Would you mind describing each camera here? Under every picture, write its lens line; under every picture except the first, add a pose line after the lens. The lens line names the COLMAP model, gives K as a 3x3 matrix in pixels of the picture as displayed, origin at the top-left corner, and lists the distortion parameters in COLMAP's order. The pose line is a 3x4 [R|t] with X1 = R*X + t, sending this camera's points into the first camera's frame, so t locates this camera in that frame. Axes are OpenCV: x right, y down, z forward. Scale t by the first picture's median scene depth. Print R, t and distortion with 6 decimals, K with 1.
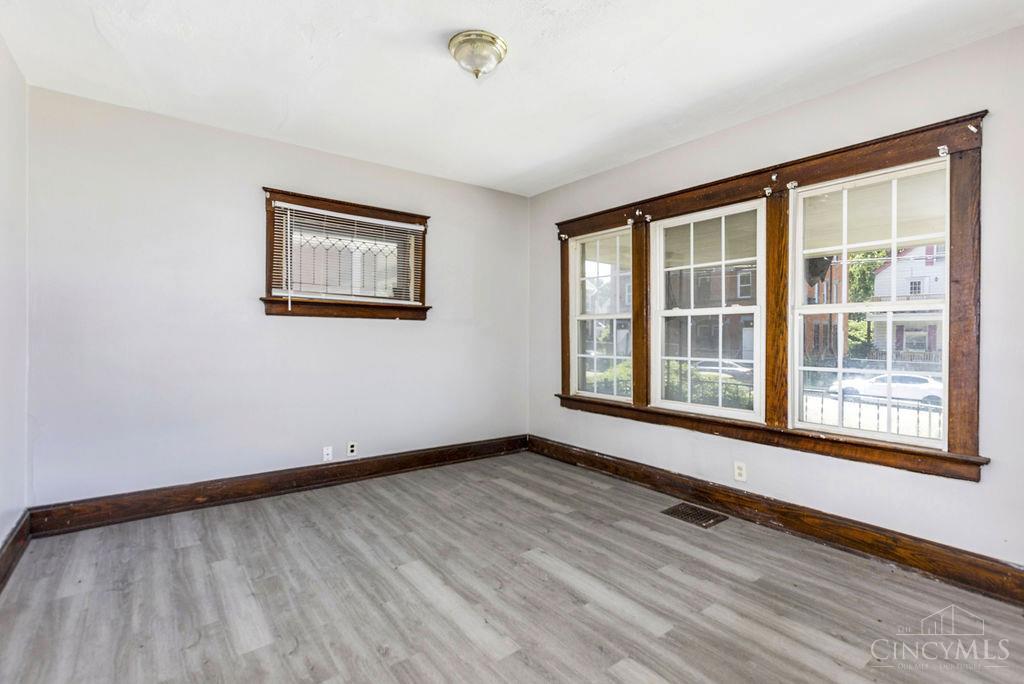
lens RADIAL K [[483.7, 0, 519.0], [0, 483.7, 339.1], [0, 0, 1]] dist [-0.000317, 0.000036]
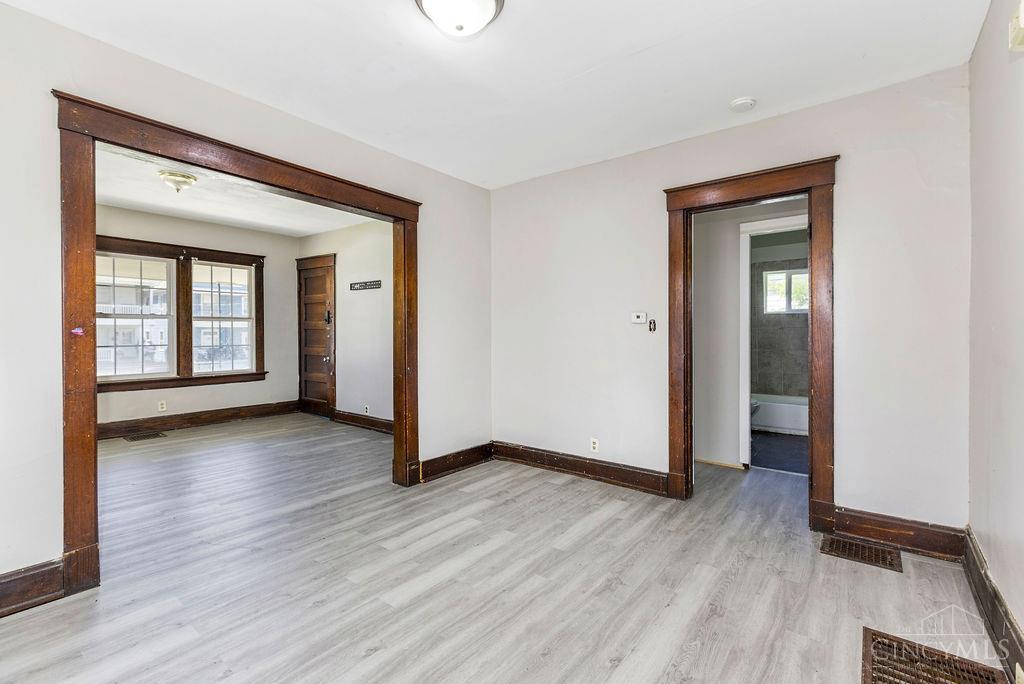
lens RADIAL K [[453.3, 0, 517.8], [0, 453.3, 331.2], [0, 0, 1]] dist [0.002768, 0.000128]
pose [[-0.257009, -0.004631, 0.966398, -1.459605], [0.005826, 0.999963, 0.006342, -0.009184], [-0.966392, 0.007261, -0.256972, 0.138320]]
